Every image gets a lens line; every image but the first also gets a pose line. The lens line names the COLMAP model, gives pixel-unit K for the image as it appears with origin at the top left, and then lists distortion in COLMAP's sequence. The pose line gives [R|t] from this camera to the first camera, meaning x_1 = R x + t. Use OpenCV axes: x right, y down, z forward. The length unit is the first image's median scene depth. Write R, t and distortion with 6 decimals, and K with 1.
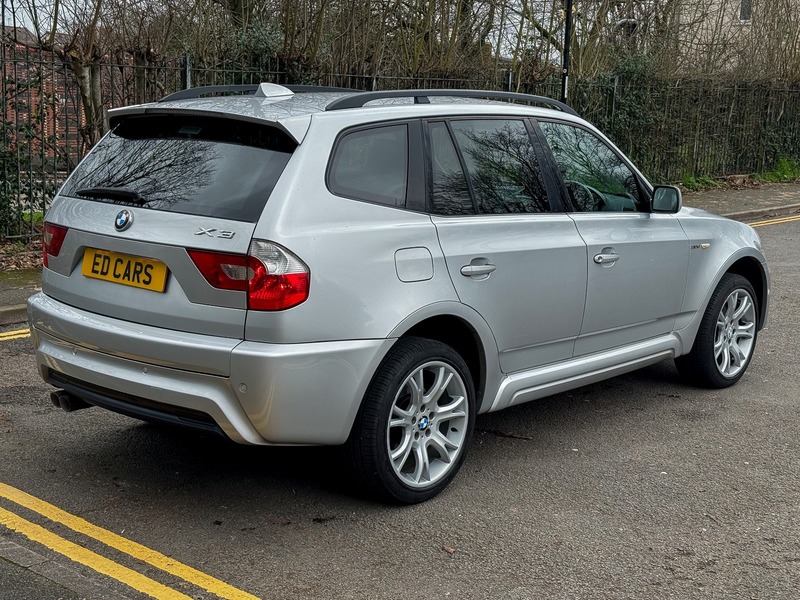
lens RADIAL K [[1114.1, 0, 400.0], [0, 1114.1, 300.0], [0, 0, 1]] dist [0.105948, -0.018870]
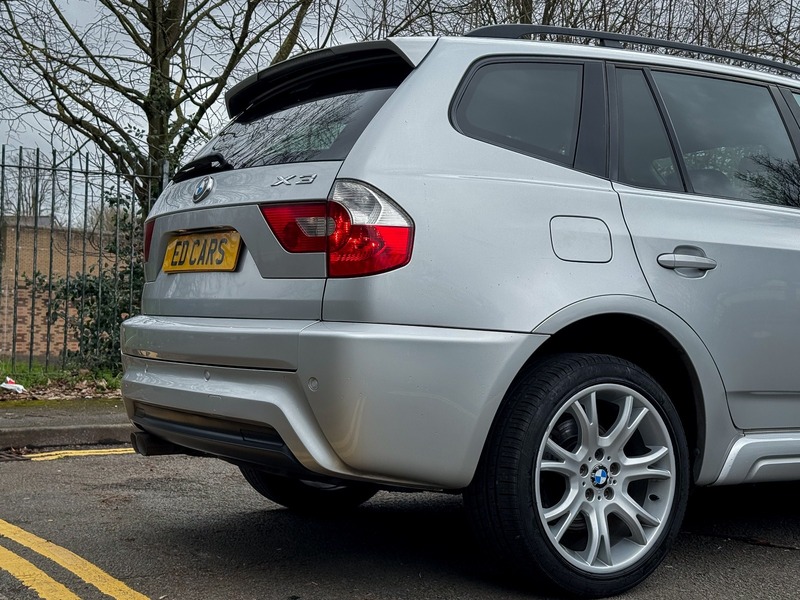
lens RADIAL K [[1169.6, 0, 400.0], [0, 1169.6, 300.0], [0, 0, 1]] dist [0.139409, -0.101633]
pose [[0.962801, -0.011107, -0.269984, 0.102599], [-0.038333, 0.983435, -0.177159, 0.141943], [0.267479, 0.180918, 0.946427, 0.279497]]
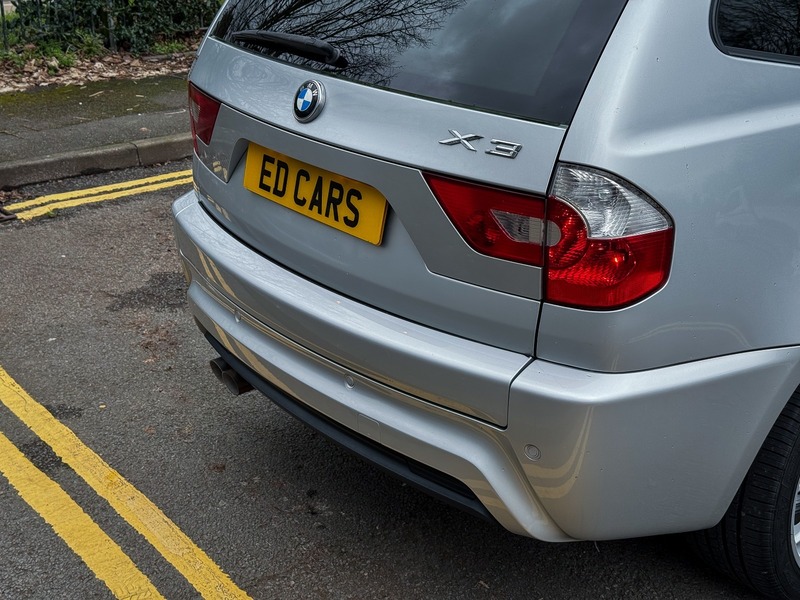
lens RADIAL K [[1114.1, 0, 400.0], [0, 1114.1, 300.0], [0, 0, 1]] dist [0.105948, -0.018870]
pose [[0.981509, 0.036119, -0.187977, -0.097204], [0.004619, 0.977281, 0.211899, -0.090950], [0.191360, -0.208849, 0.959043, 0.466232]]
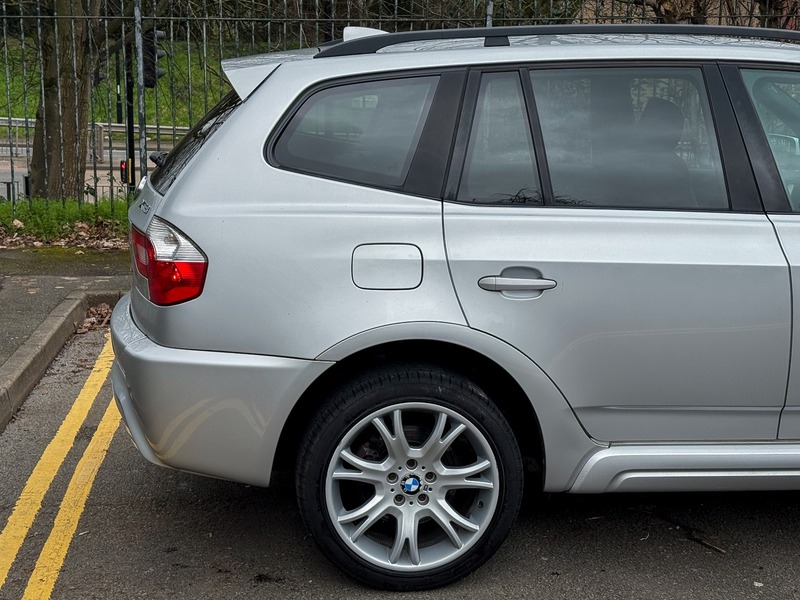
lens RADIAL K [[1241.6, 0, 400.0], [0, 1241.6, 300.0], [0, 0, 1]] dist [0.119147, -0.049344]
pose [[0.744548, 0.104842, -0.659284, 0.563000], [-0.099269, 0.993999, 0.045961, -0.048542], [0.660146, 0.031226, 0.750488, 0.395053]]
